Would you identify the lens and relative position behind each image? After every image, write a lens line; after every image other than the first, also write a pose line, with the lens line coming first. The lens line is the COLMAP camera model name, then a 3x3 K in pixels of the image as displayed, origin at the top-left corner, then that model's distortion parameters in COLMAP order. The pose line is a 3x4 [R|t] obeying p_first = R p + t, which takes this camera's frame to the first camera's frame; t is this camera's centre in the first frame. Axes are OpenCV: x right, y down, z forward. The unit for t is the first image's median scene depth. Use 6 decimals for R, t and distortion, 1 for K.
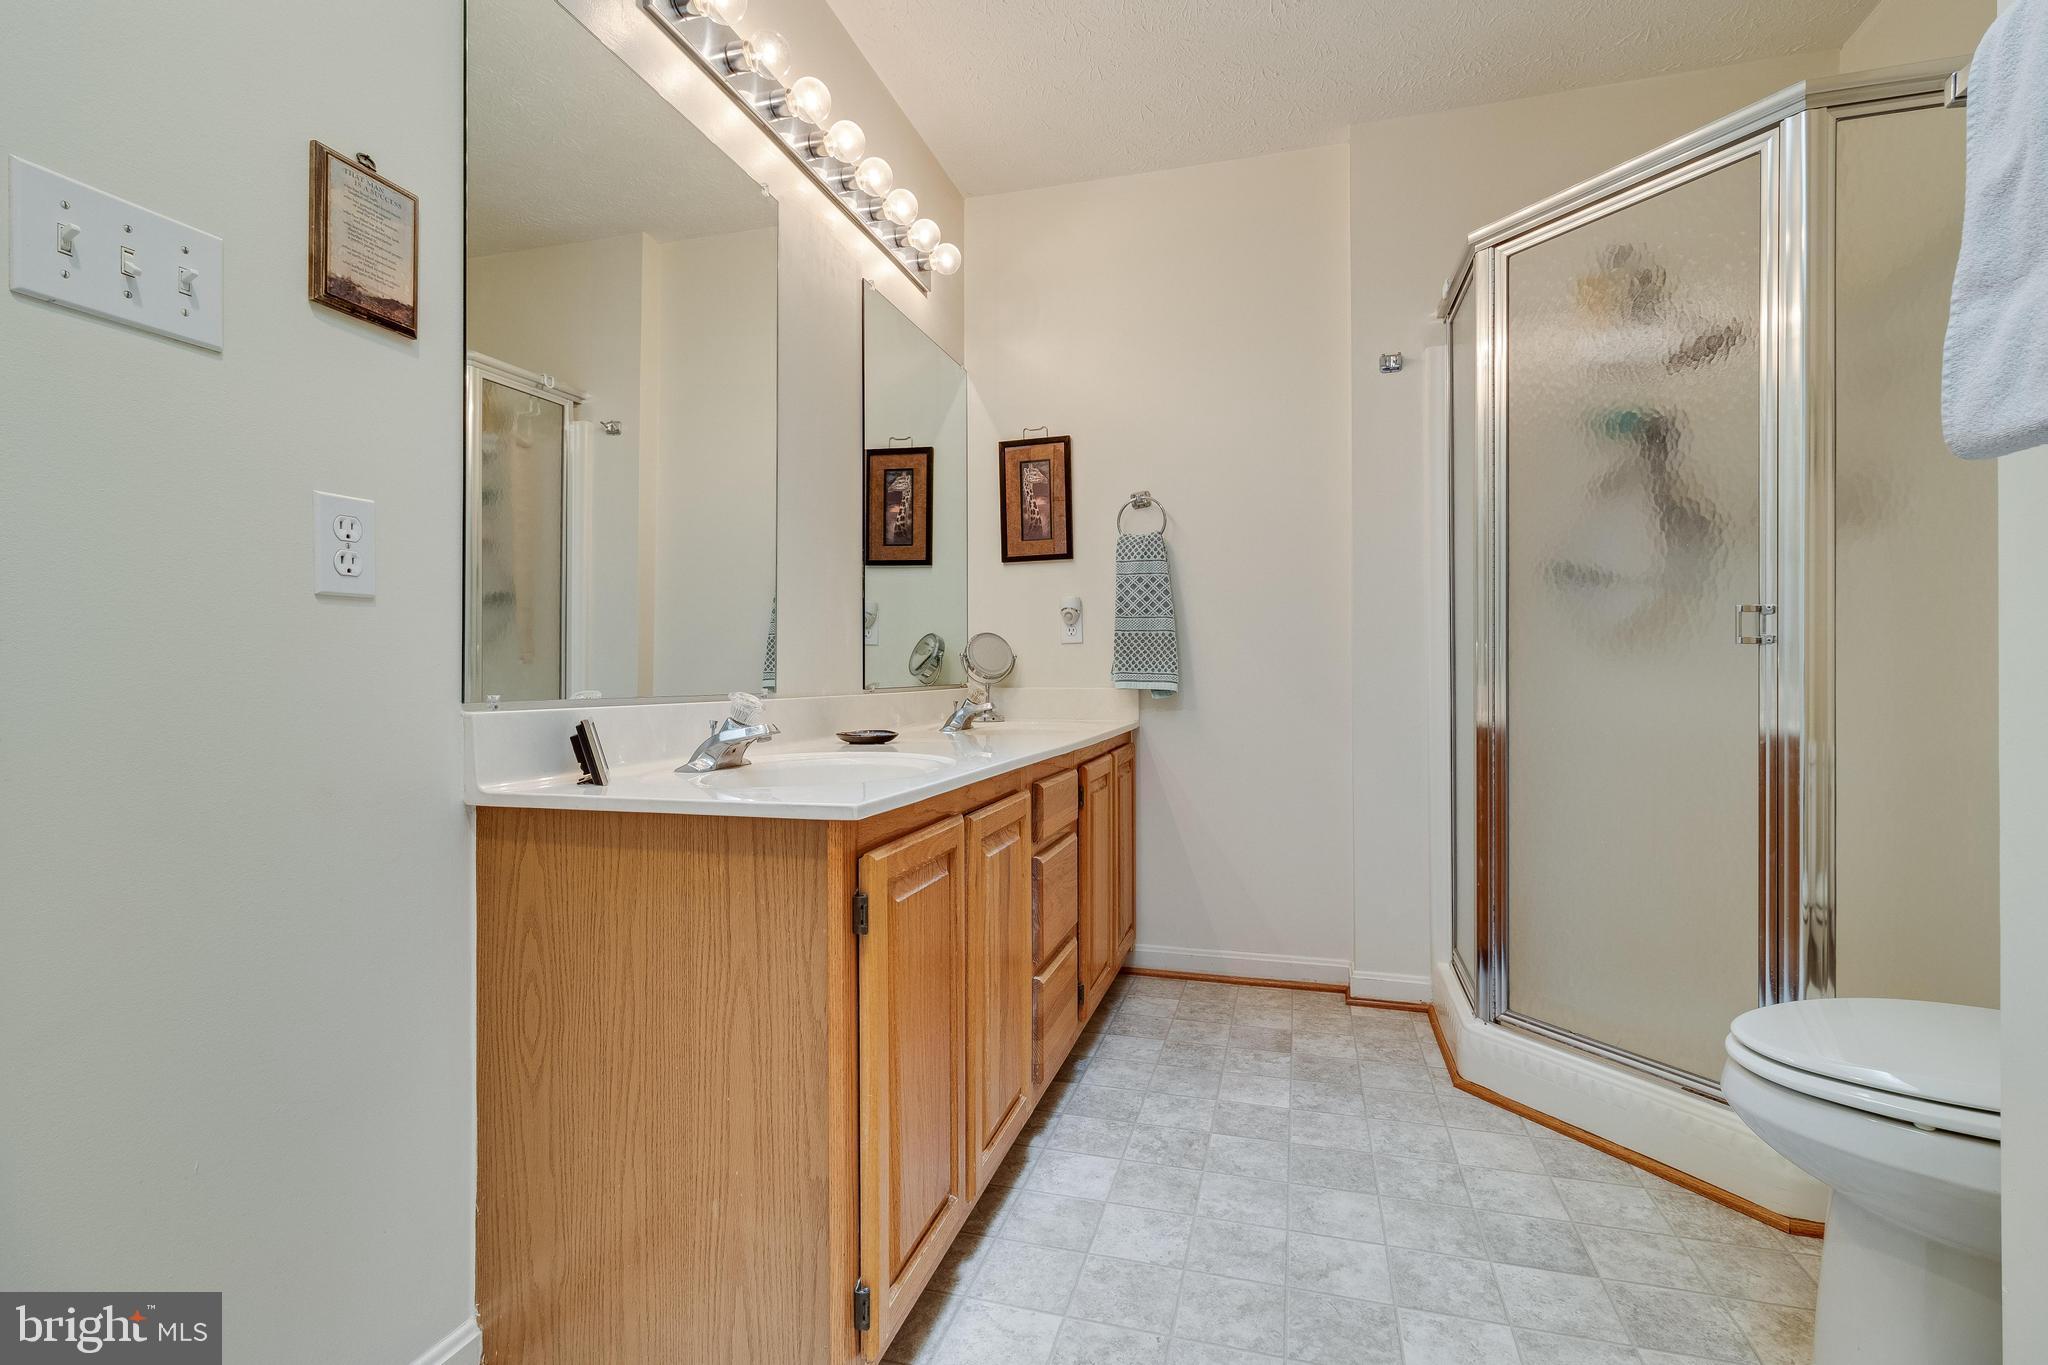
lens RADIAL K [[948.6, 0, 1026.3], [0, 948.6, 678.5], [0, 0, 1]] dist [0.005204, -0.000264]
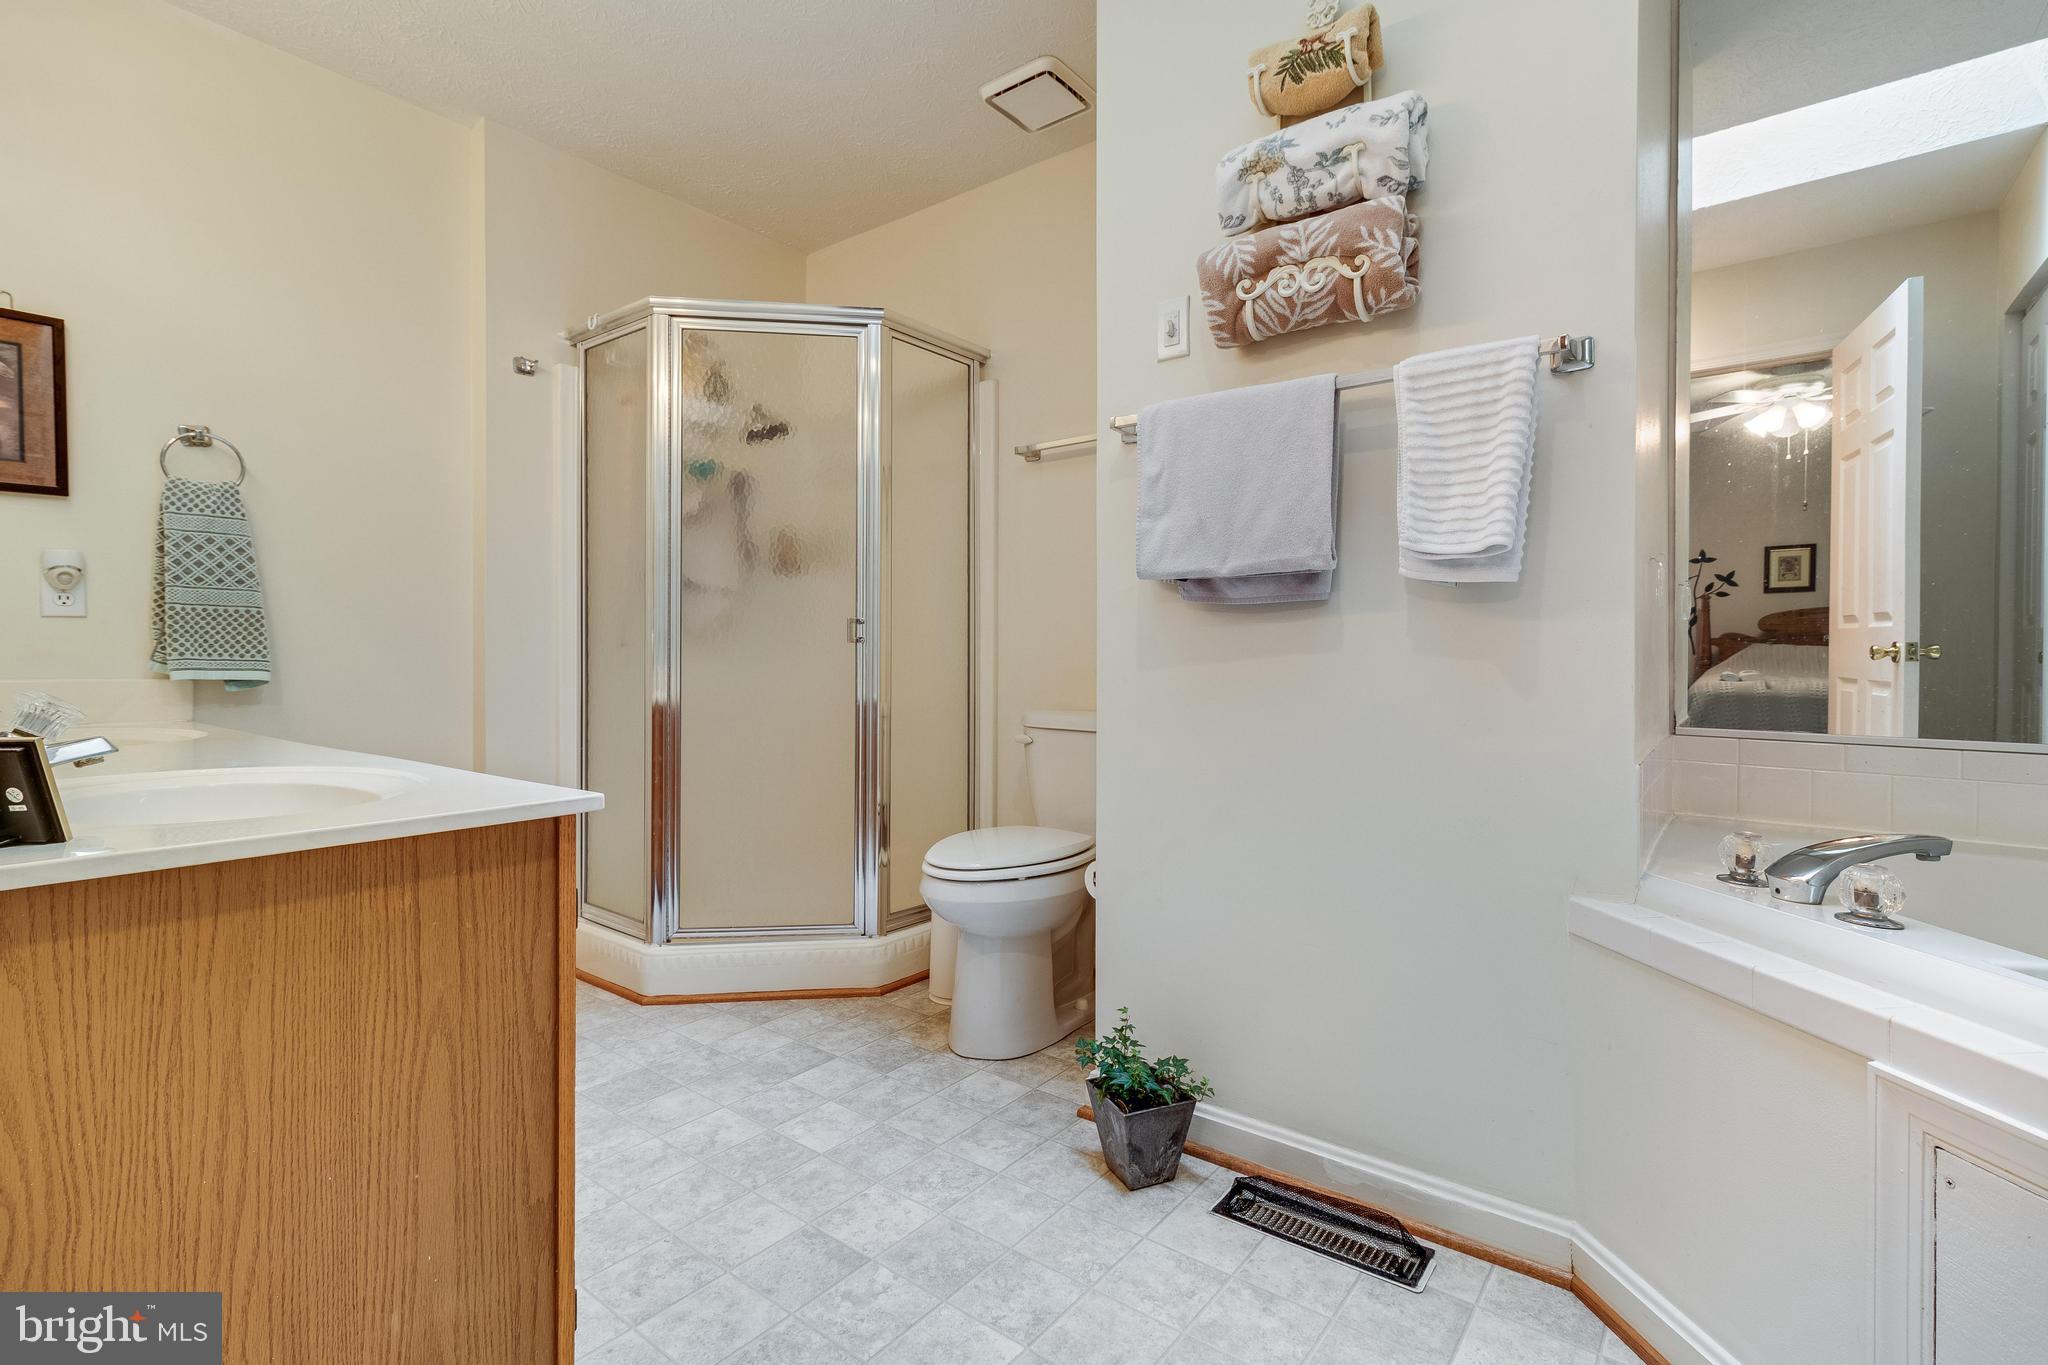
lens RADIAL K [[948.6, 0, 1025.5], [0, 948.6, 670.3], [0, 0, 1]] dist [0.005204, -0.000264]
pose [[0.371891, -0.009672, 0.928226, -0.622733], [0.002566, 0.999953, 0.009391, -0.003888], [-0.928273, -0.001110, 0.371898, 0.139686]]
